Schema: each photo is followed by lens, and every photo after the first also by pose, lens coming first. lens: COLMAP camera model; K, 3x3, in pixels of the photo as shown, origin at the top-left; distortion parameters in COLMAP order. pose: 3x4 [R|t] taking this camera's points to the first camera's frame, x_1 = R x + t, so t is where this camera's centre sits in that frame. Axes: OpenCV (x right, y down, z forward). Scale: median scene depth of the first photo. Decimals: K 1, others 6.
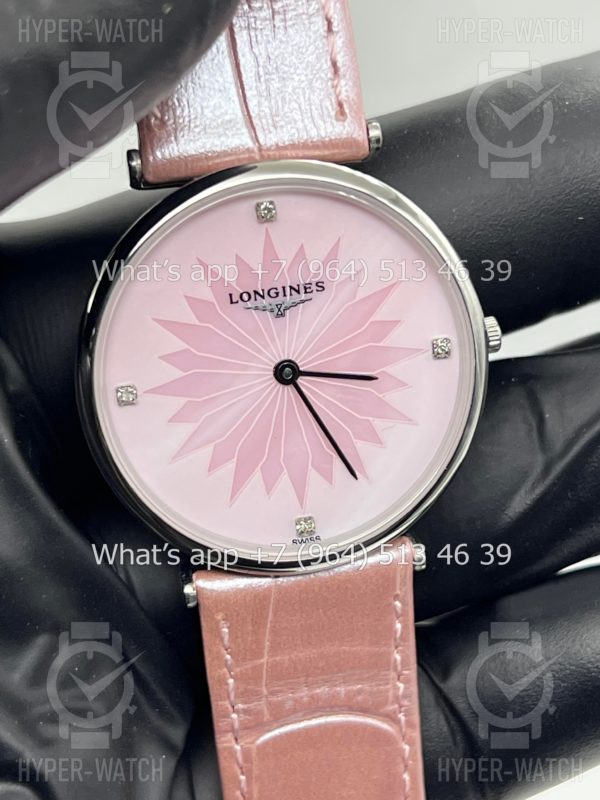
lens RADIAL K [[1793.9, 0, 251.4], [0, 1793.9, 415.3], [0, 0, 1]] dist [0.184321, 0.000000]
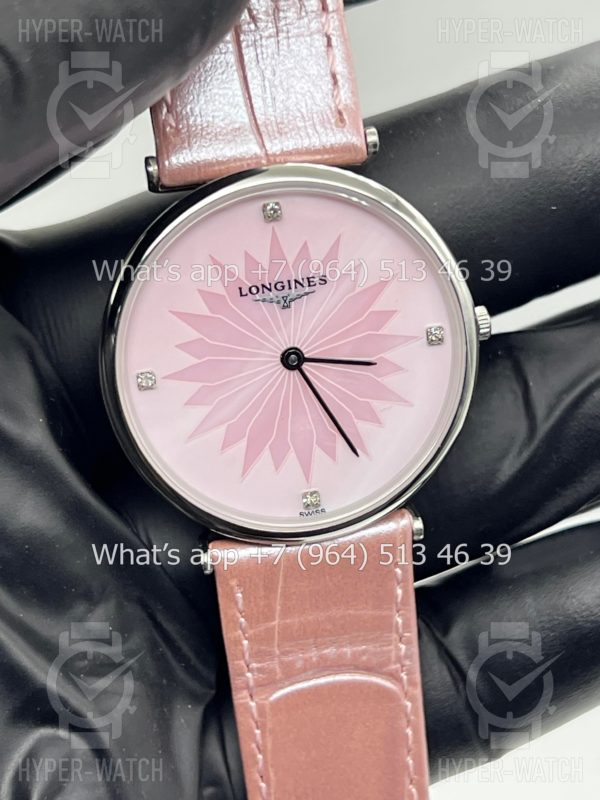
lens RADIAL K [[1793.9, 0, 245.9], [0, 1793.9, 417.8], [0, 0, 1]] dist [0.184321, 0.000000]
pose [[0.999450, -0.006816, -0.032469, 0.026441], [0.007004, 0.999959, 0.005687, 0.005556], [0.032428, -0.005911, 0.999457, -0.092882]]
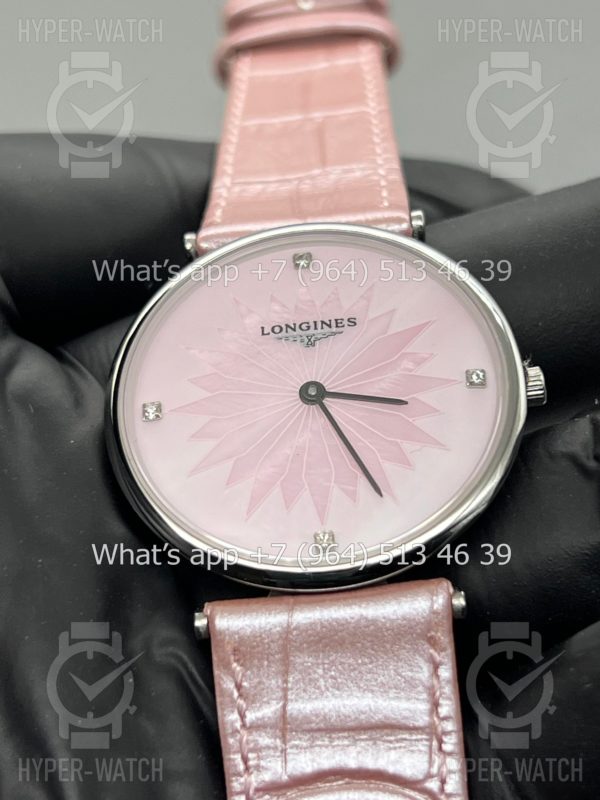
lens RADIAL K [[1793.9, 0, 261.5], [0, 1793.9, 405.5], [0, 0, 1]] dist [0.184321, 0.000000]
pose [[0.970032, -0.049212, -0.237940, 0.225124], [-0.106105, 0.795174, -0.597027, 0.569129], [0.218585, 0.604382, 0.766122, 0.241747]]
